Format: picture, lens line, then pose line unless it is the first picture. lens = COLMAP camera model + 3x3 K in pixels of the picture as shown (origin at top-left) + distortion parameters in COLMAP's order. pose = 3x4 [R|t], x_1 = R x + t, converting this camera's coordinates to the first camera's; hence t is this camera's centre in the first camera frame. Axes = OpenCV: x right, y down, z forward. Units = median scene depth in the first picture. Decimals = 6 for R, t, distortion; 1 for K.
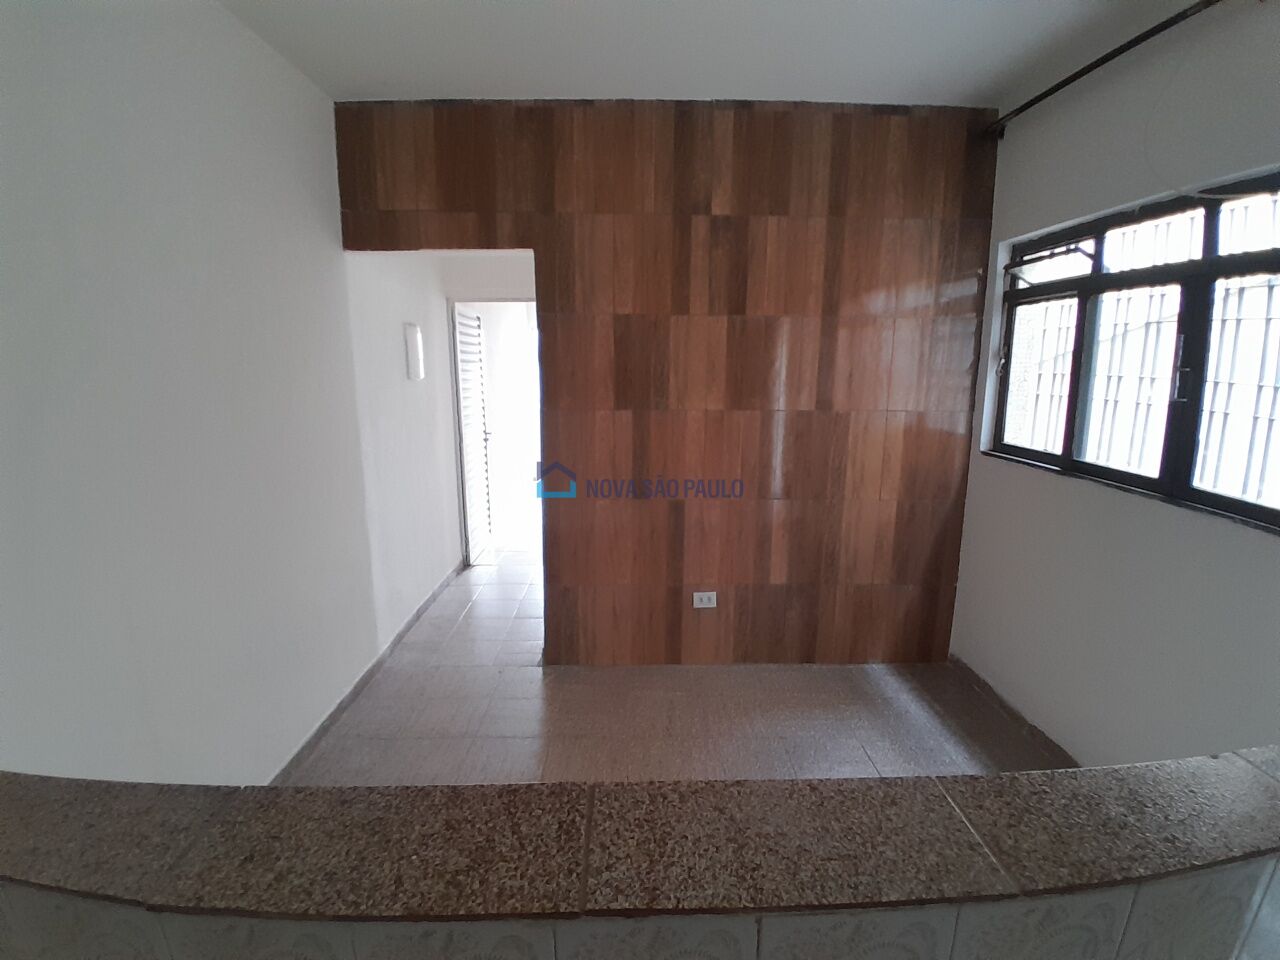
lens RADIAL K [[630.2, 0, 635.4], [0, 630.2, 483.7], [0, 0, 1]] dist [0.004983, -0.044513]
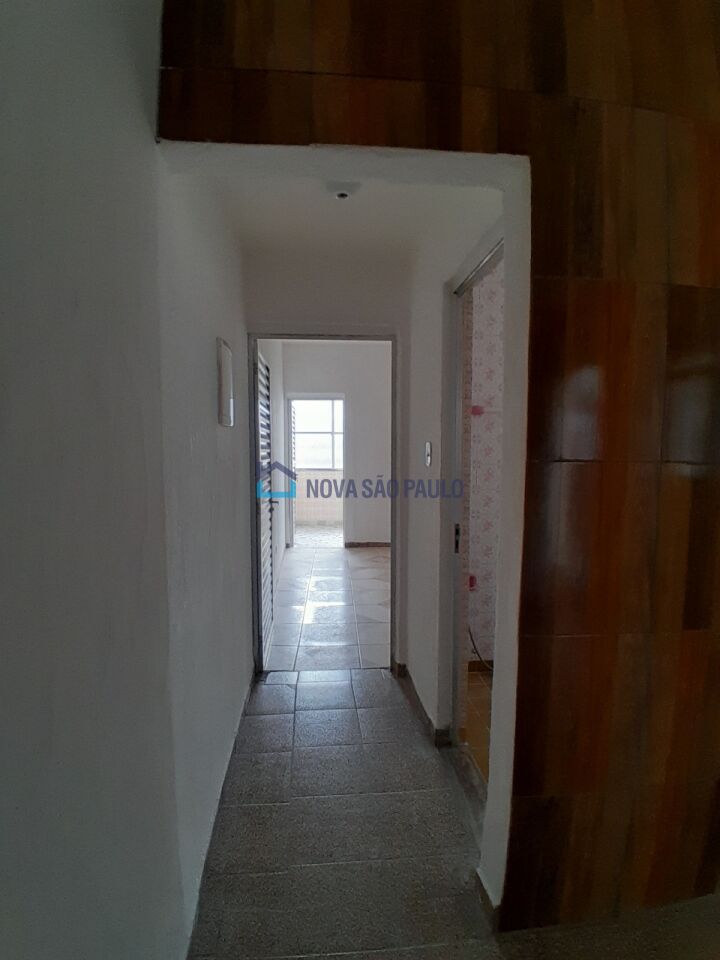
lens RADIAL K [[505.5, 0, 358.6], [0, 505.5, 503.3], [0, 0, 1]] dist [0.001990, -0.052537]
pose [[0.998784, -0.003953, 0.049151, -0.318560], [0.008414, 0.995826, -0.090885, -0.050392], [-0.048587, 0.091188, 0.994648, 0.619176]]
